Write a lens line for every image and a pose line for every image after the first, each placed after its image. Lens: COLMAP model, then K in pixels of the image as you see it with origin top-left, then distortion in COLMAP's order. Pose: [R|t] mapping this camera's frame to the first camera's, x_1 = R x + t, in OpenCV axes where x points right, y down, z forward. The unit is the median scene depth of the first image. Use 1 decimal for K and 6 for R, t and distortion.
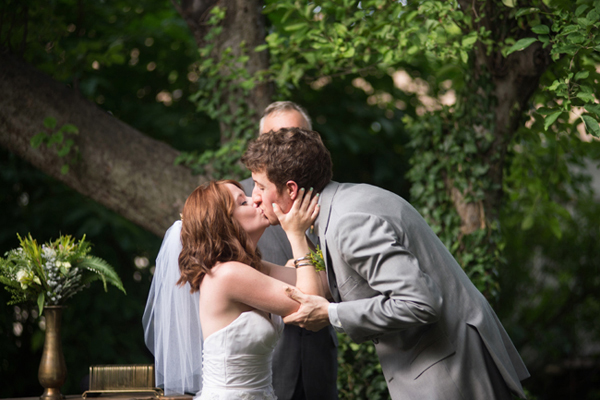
lens RADIAL K [[2508.9, 0, 300.2], [0, 2508.9, 200.2], [0, 0, 1]] dist [1.314510, 0.000000]
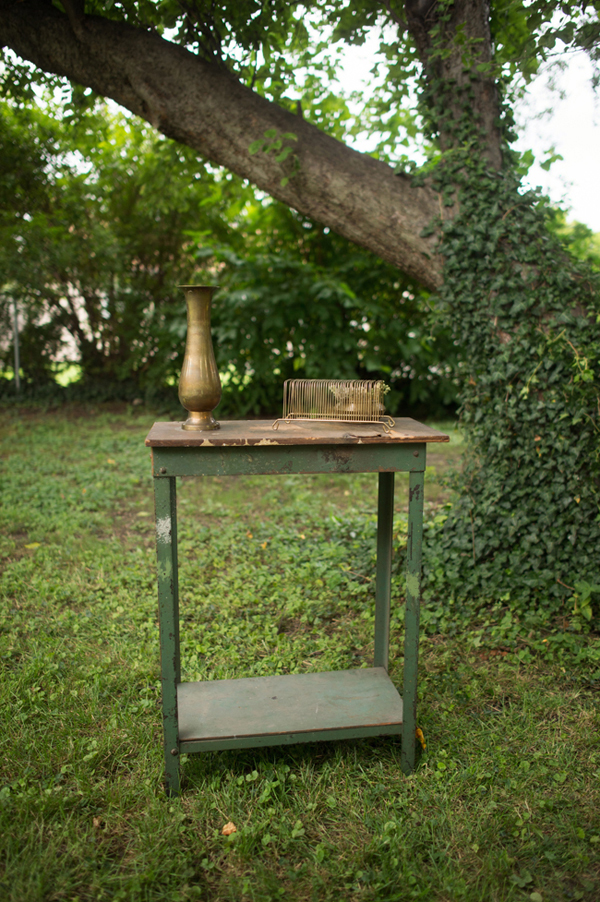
lens RADIAL K [[724.9, 0, 300.4], [0, 724.9, 451.8], [0, 0, 1]] dist [0.000489, 0.000362]
pose [[0.990784, 0.026369, -0.132861, -0.045506], [-0.003770, 0.985857, 0.167548, 0.044722], [0.135400, -0.165503, 0.976870, 0.701350]]
